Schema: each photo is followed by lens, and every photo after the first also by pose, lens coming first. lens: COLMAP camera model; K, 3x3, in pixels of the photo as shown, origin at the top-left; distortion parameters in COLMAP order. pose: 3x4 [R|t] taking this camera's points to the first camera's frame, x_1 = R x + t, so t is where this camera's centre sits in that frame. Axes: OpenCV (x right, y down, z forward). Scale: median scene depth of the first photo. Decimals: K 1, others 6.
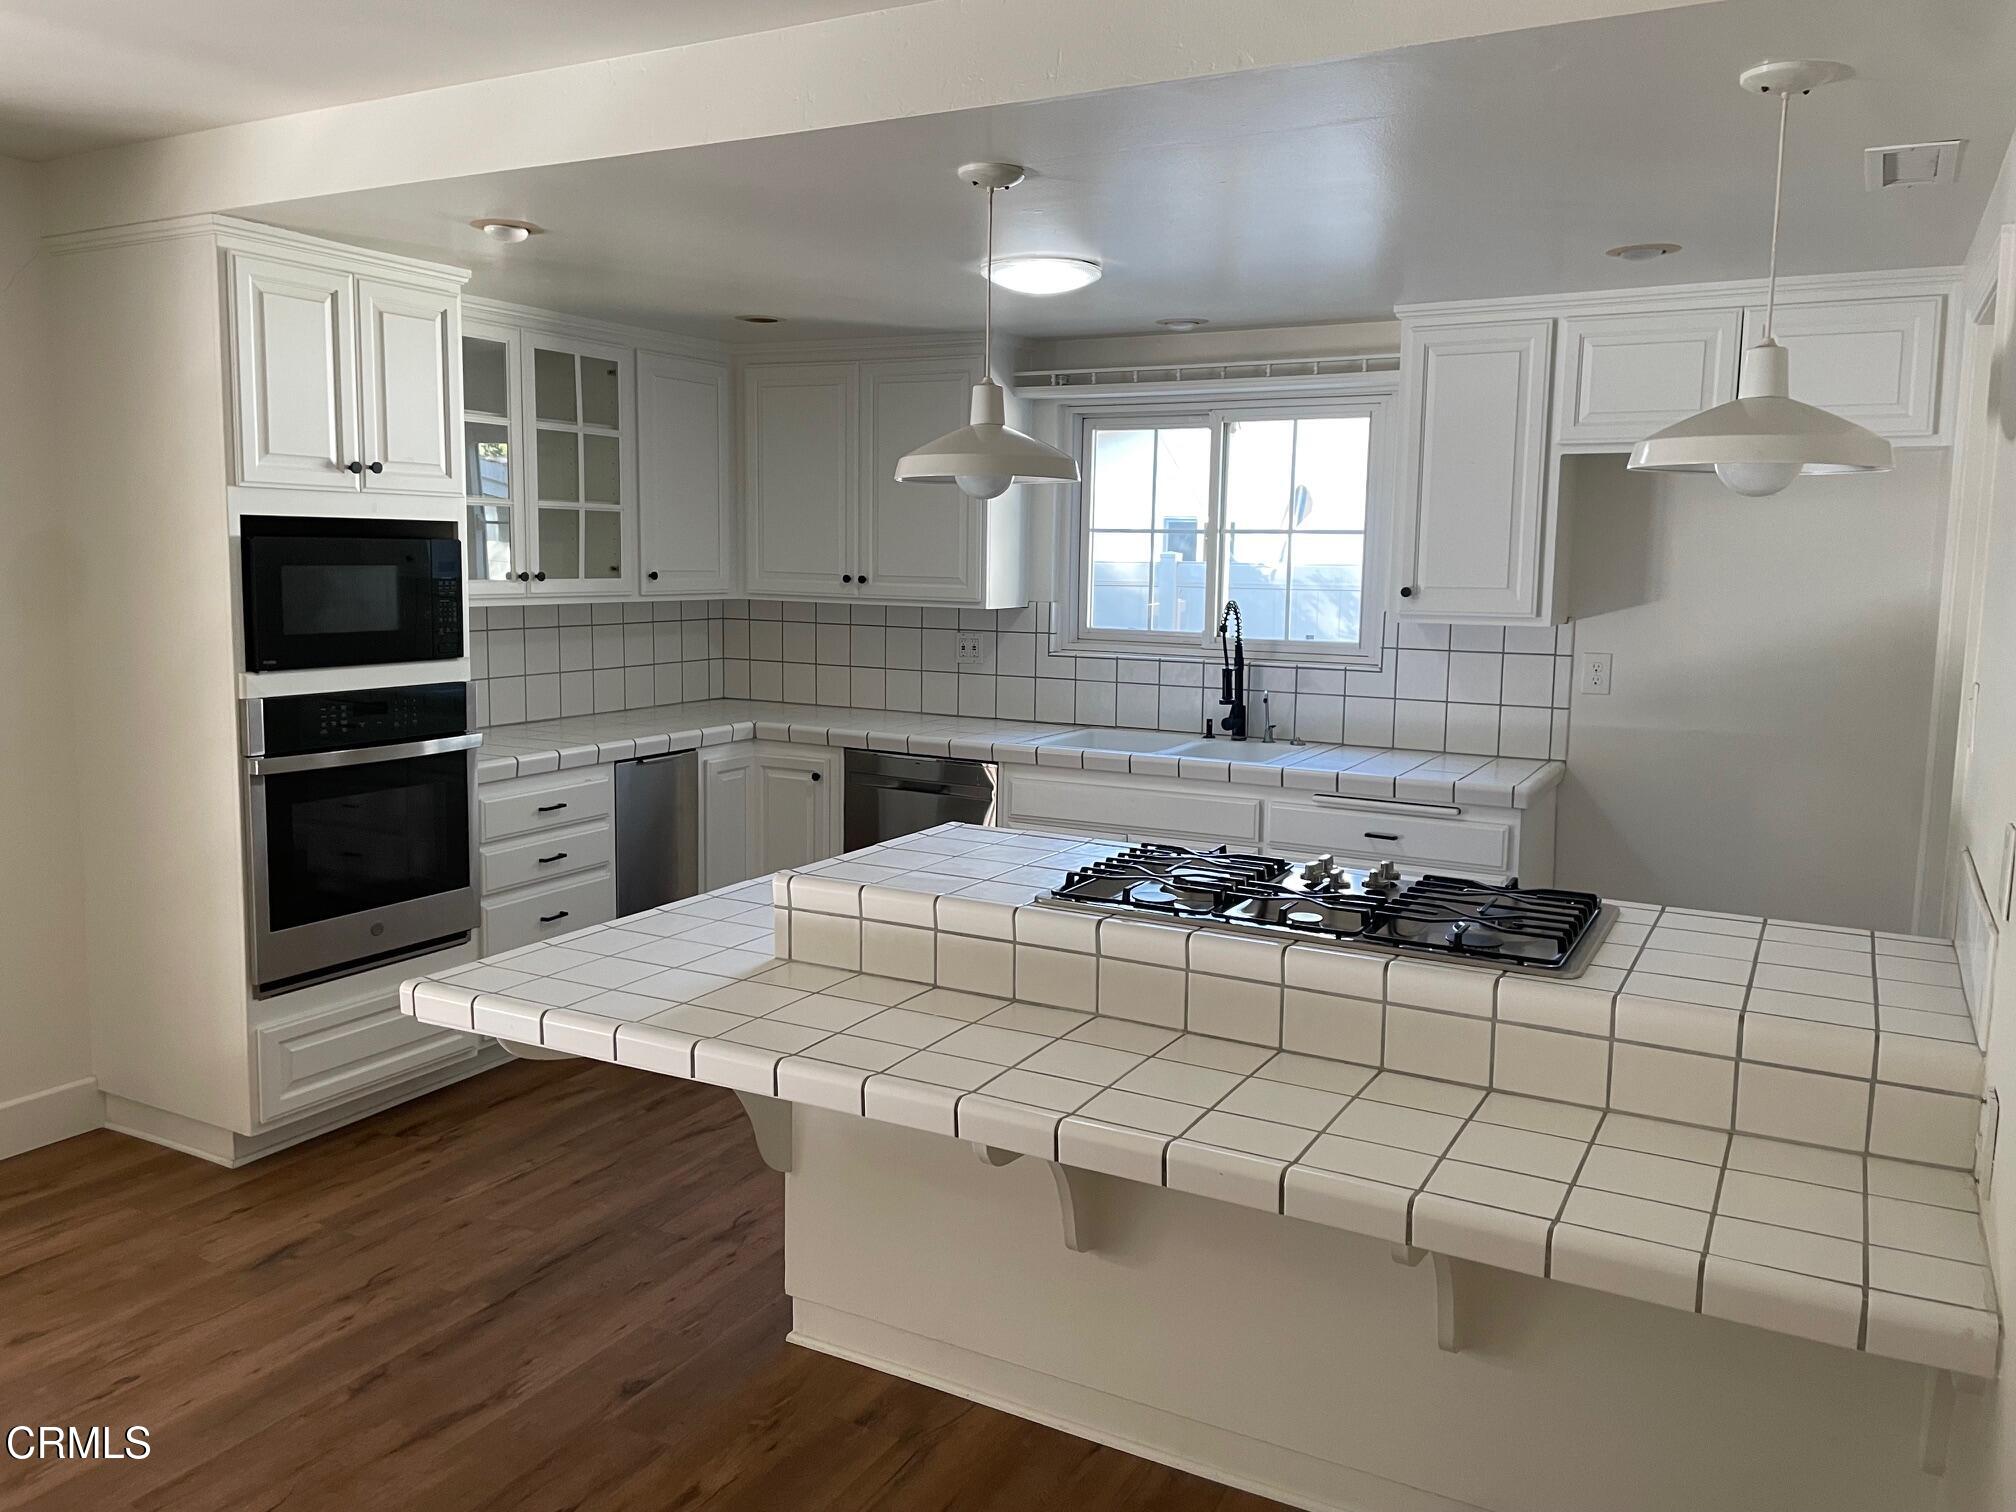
lens RADIAL K [[1522.9, 0, 1003.1], [0, 1522.9, 741.7], [0, 0, 1]] dist [0.072995, -0.011223]
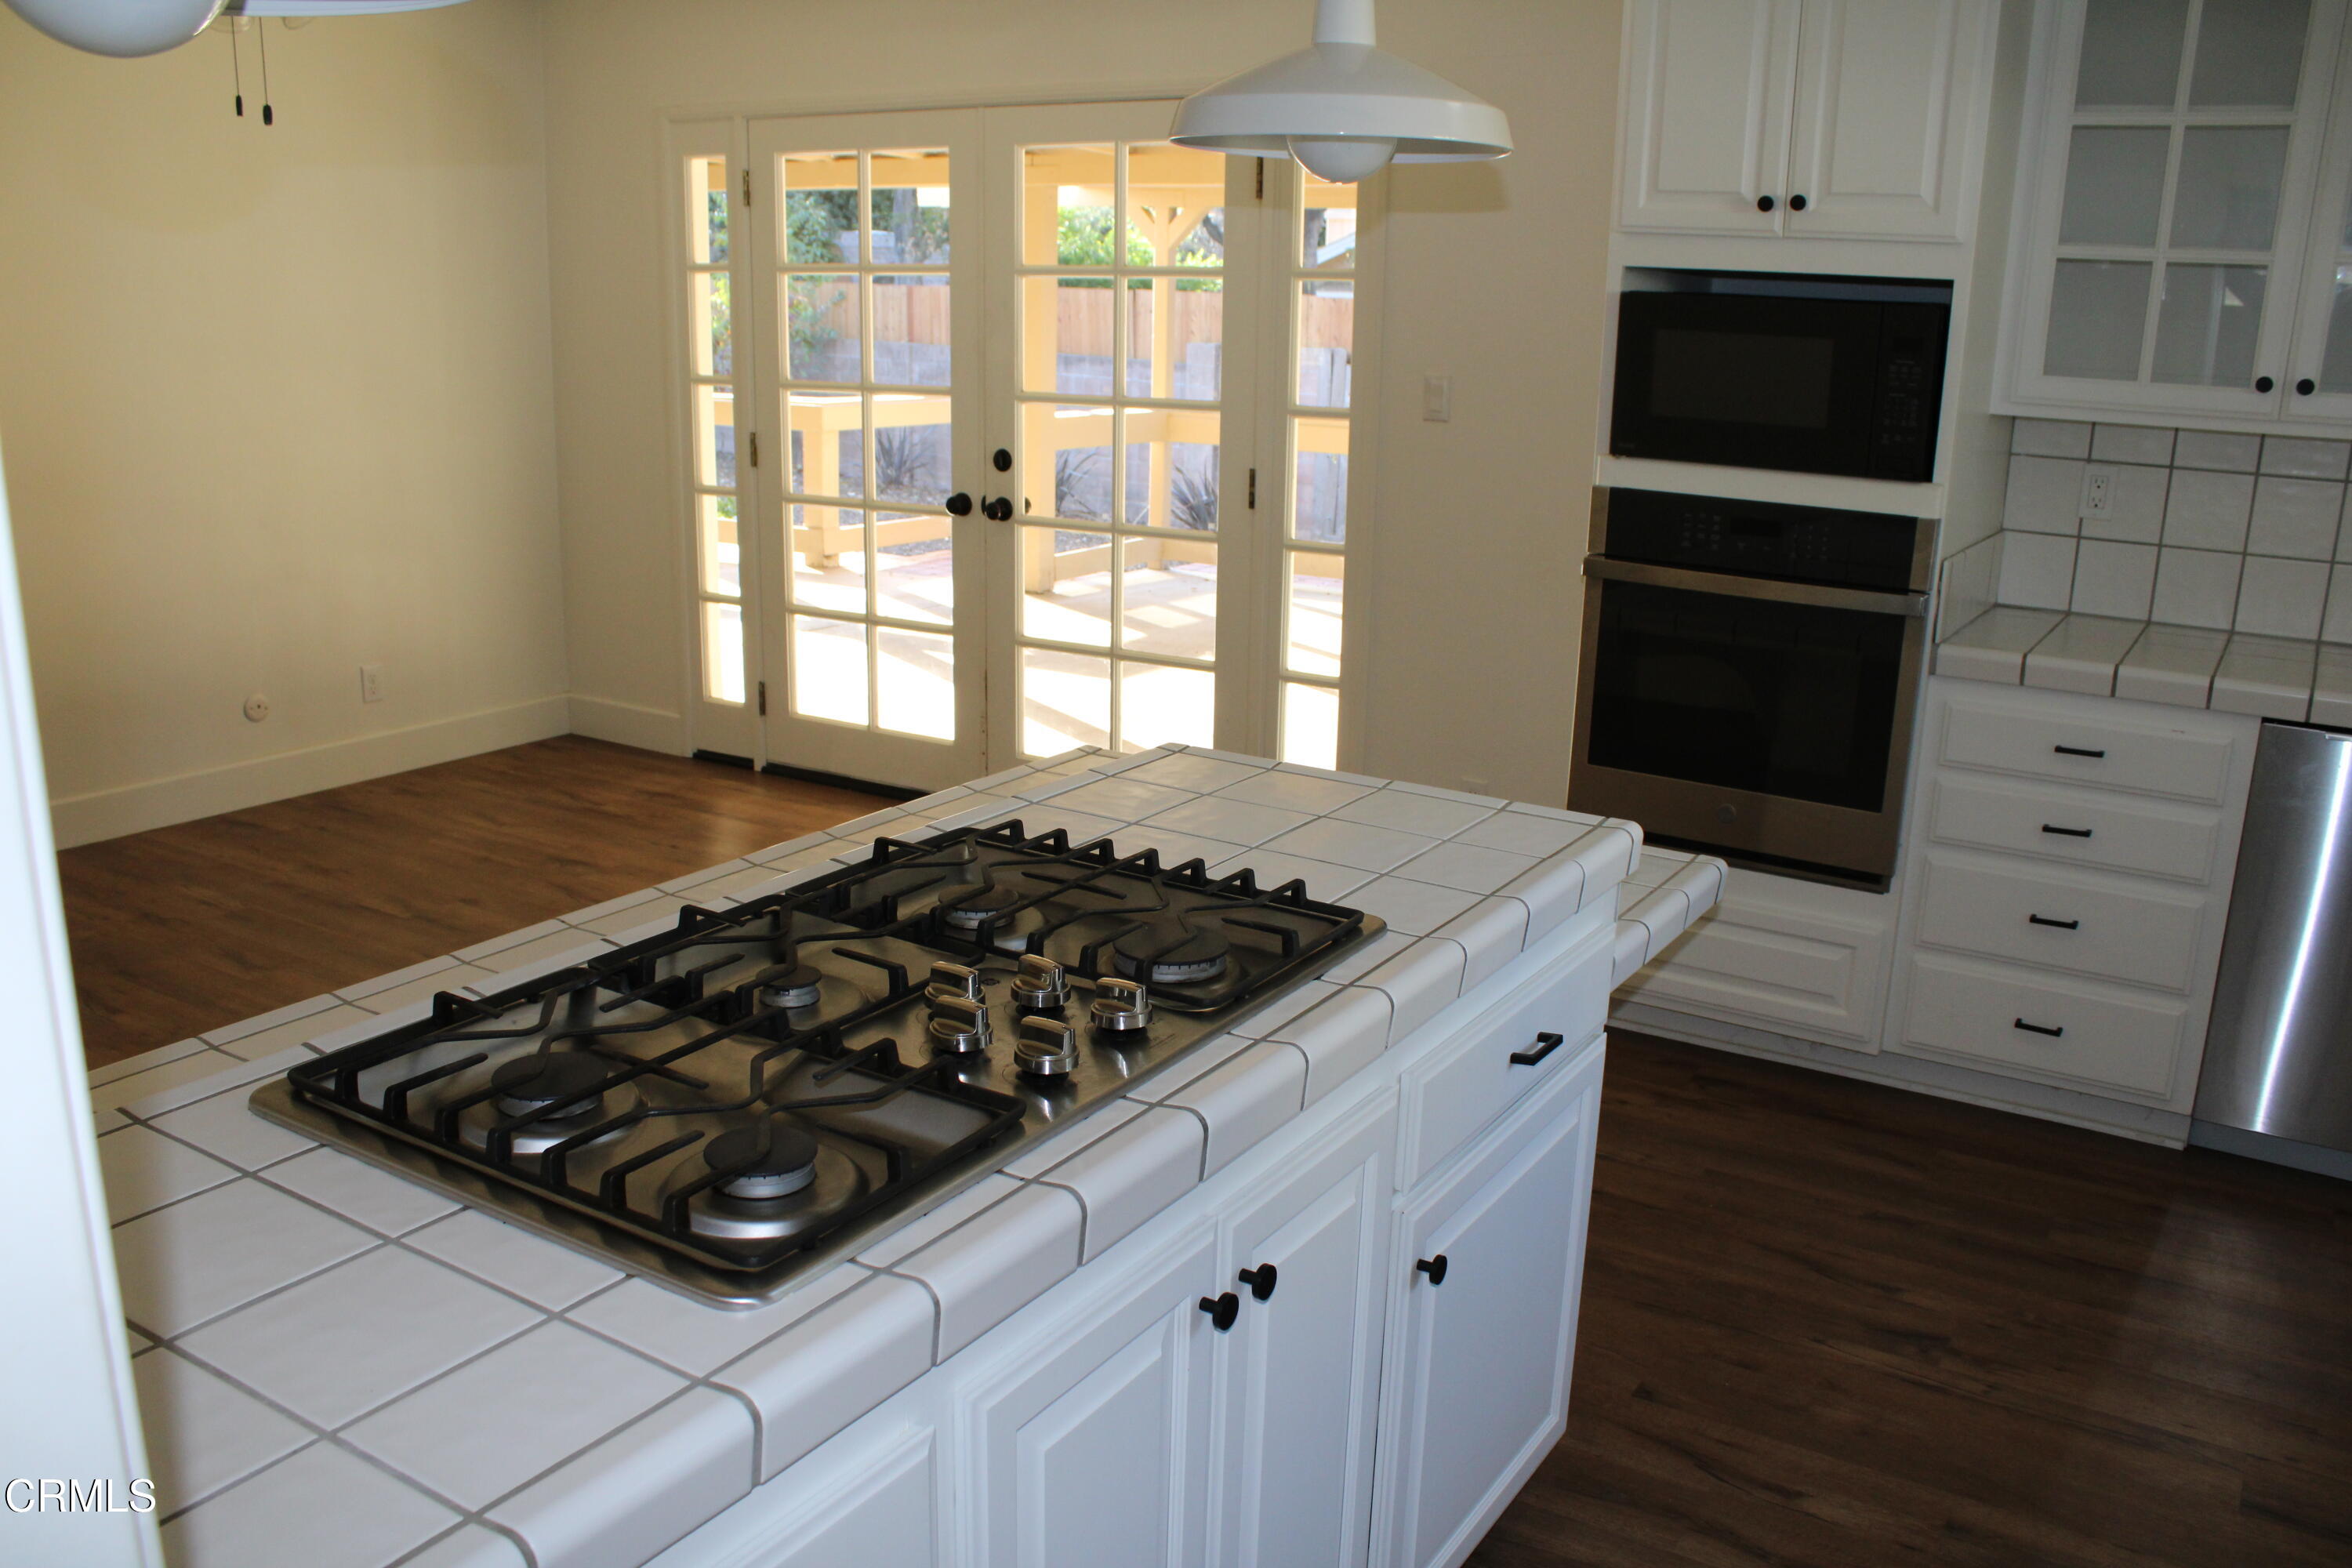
lens RADIAL K [[1933.3, 0, 1178.5], [0, 1933.3, 778.2], [0, 0, 1]] dist [-0.165546, 0.136391]
pose [[-0.000704, 0.245647, -0.969359, 0.500030], [-0.156048, 0.957457, 0.242744, -0.082650], [0.987749, 0.151437, 0.037659, 0.681685]]
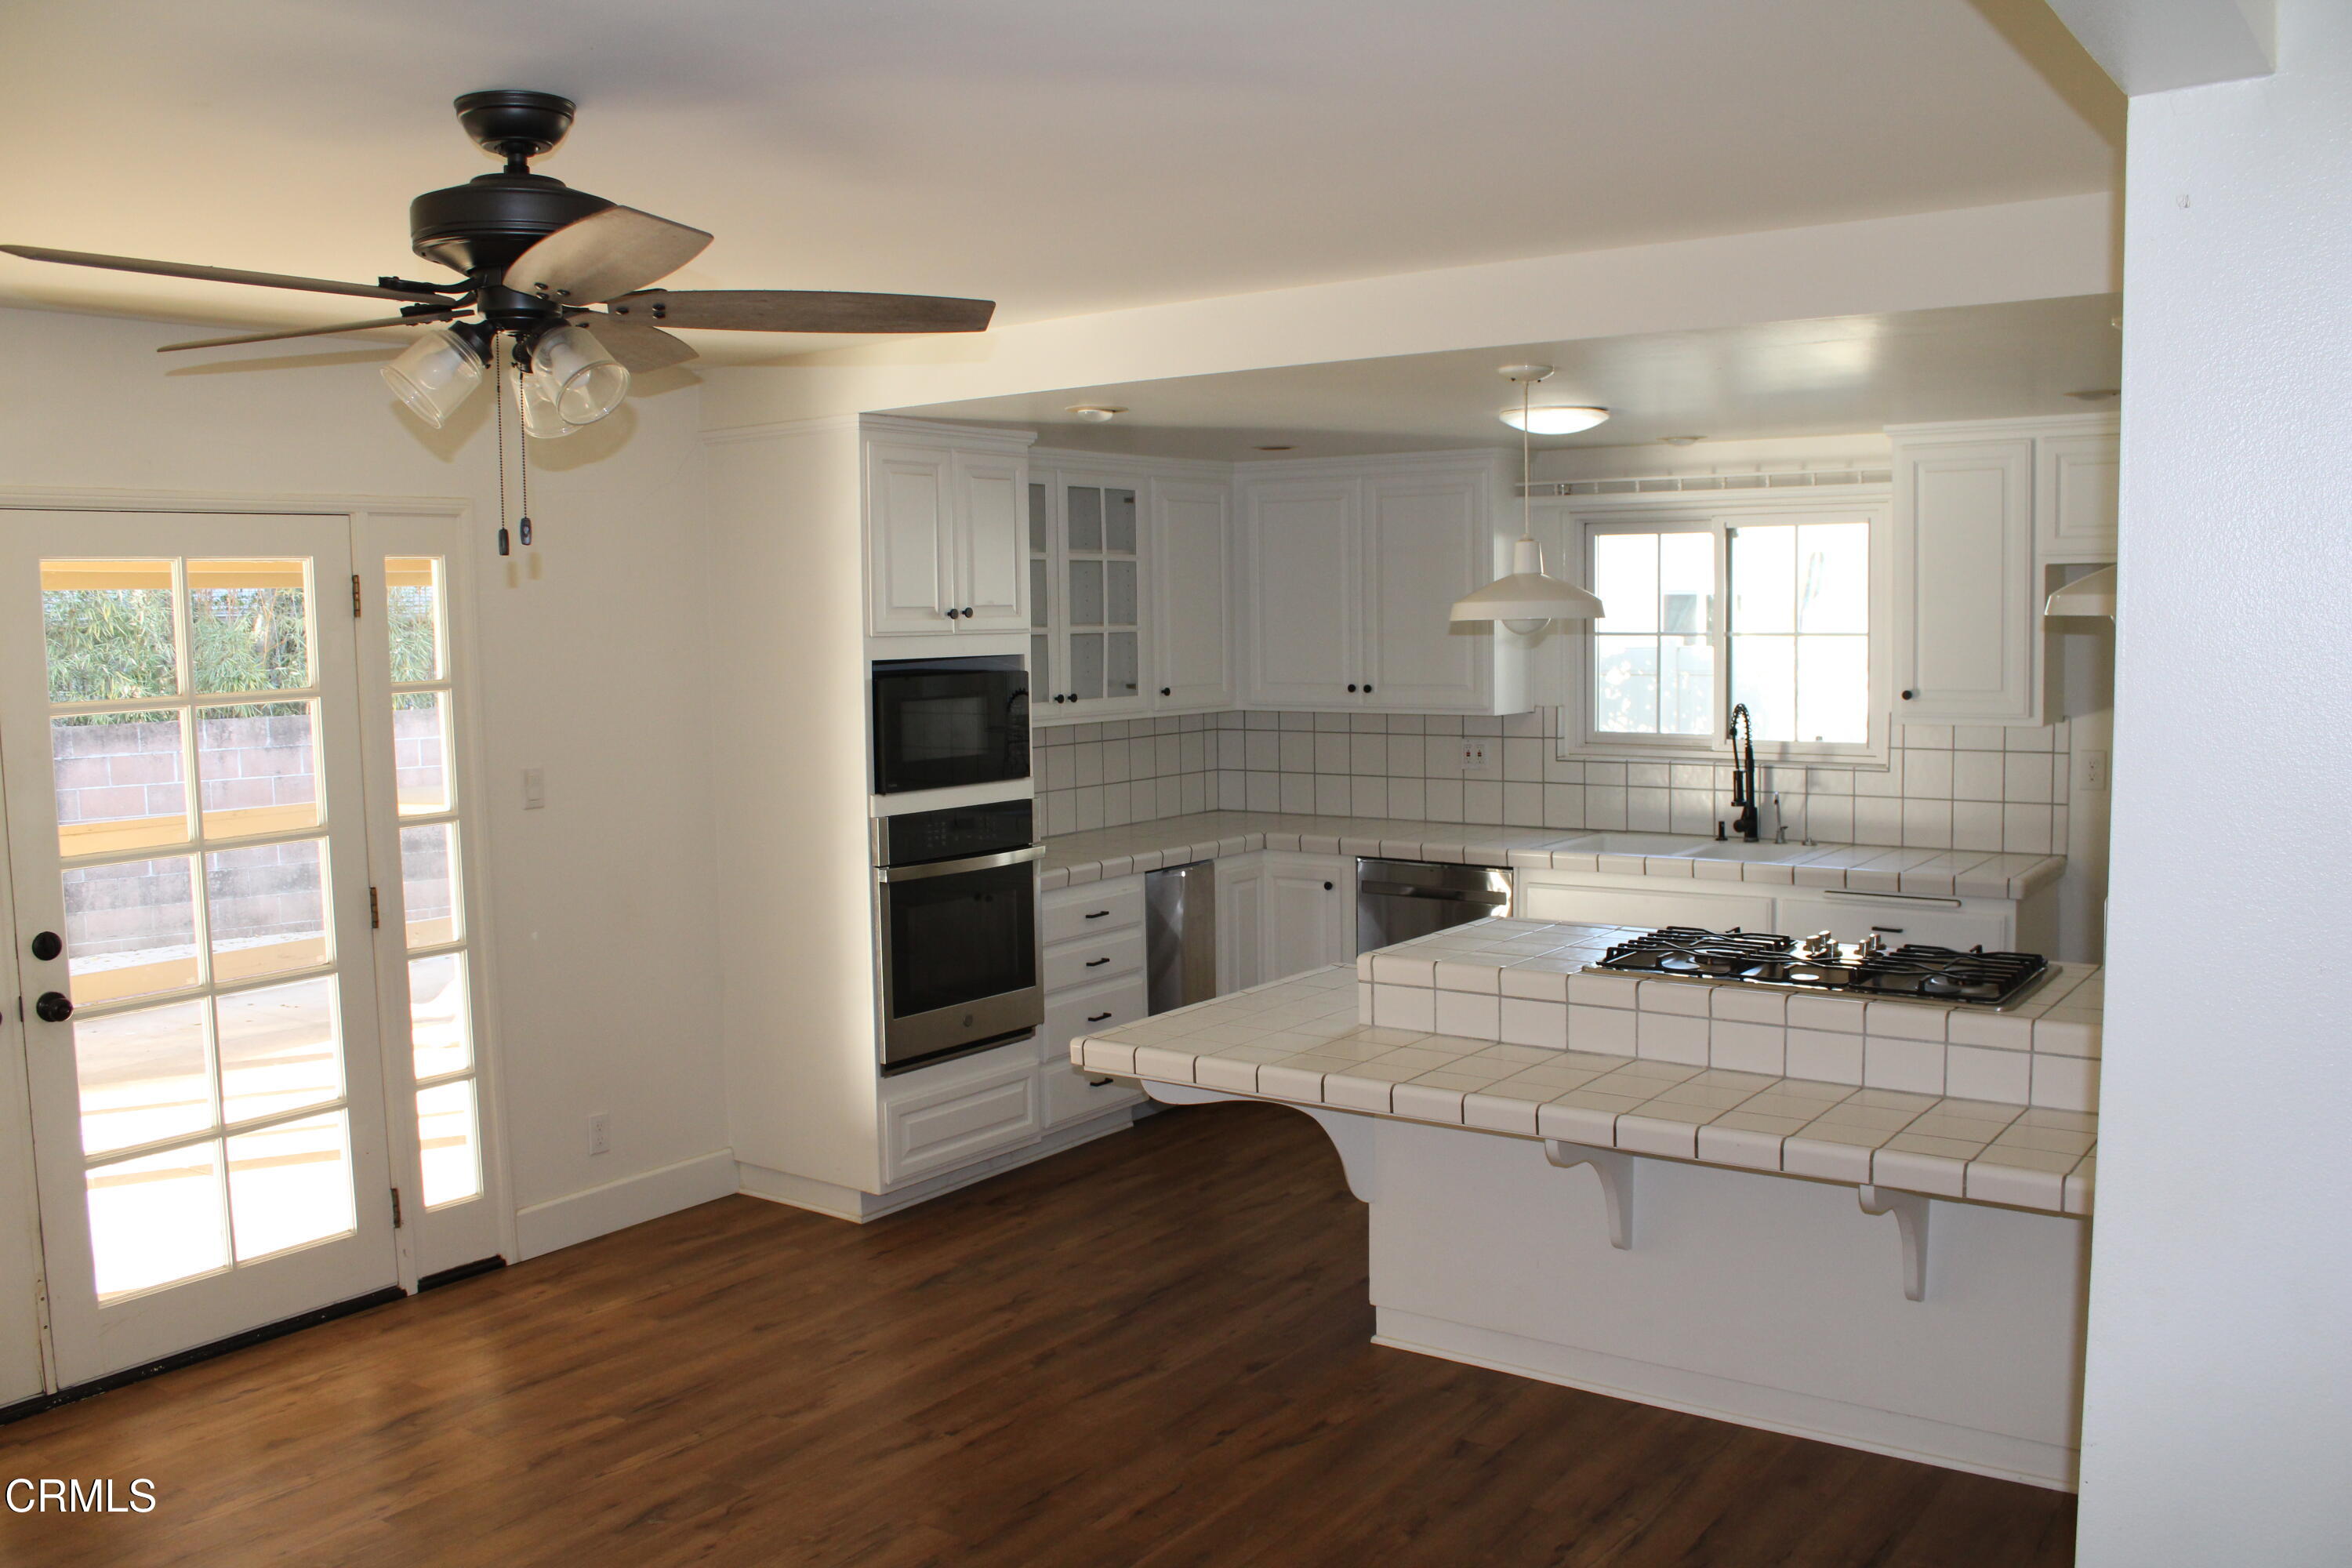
lens RADIAL K [[1933.3, 0, 1220.9], [0, 1933.3, 830.7], [0, 0, 1]] dist [-0.165546, 0.136391]
pose [[0.992843, -0.017766, -0.118098, -0.054167], [0.015820, 0.999724, -0.017396, 0.010452], [0.118375, 0.015403, 0.992850, -0.364770]]
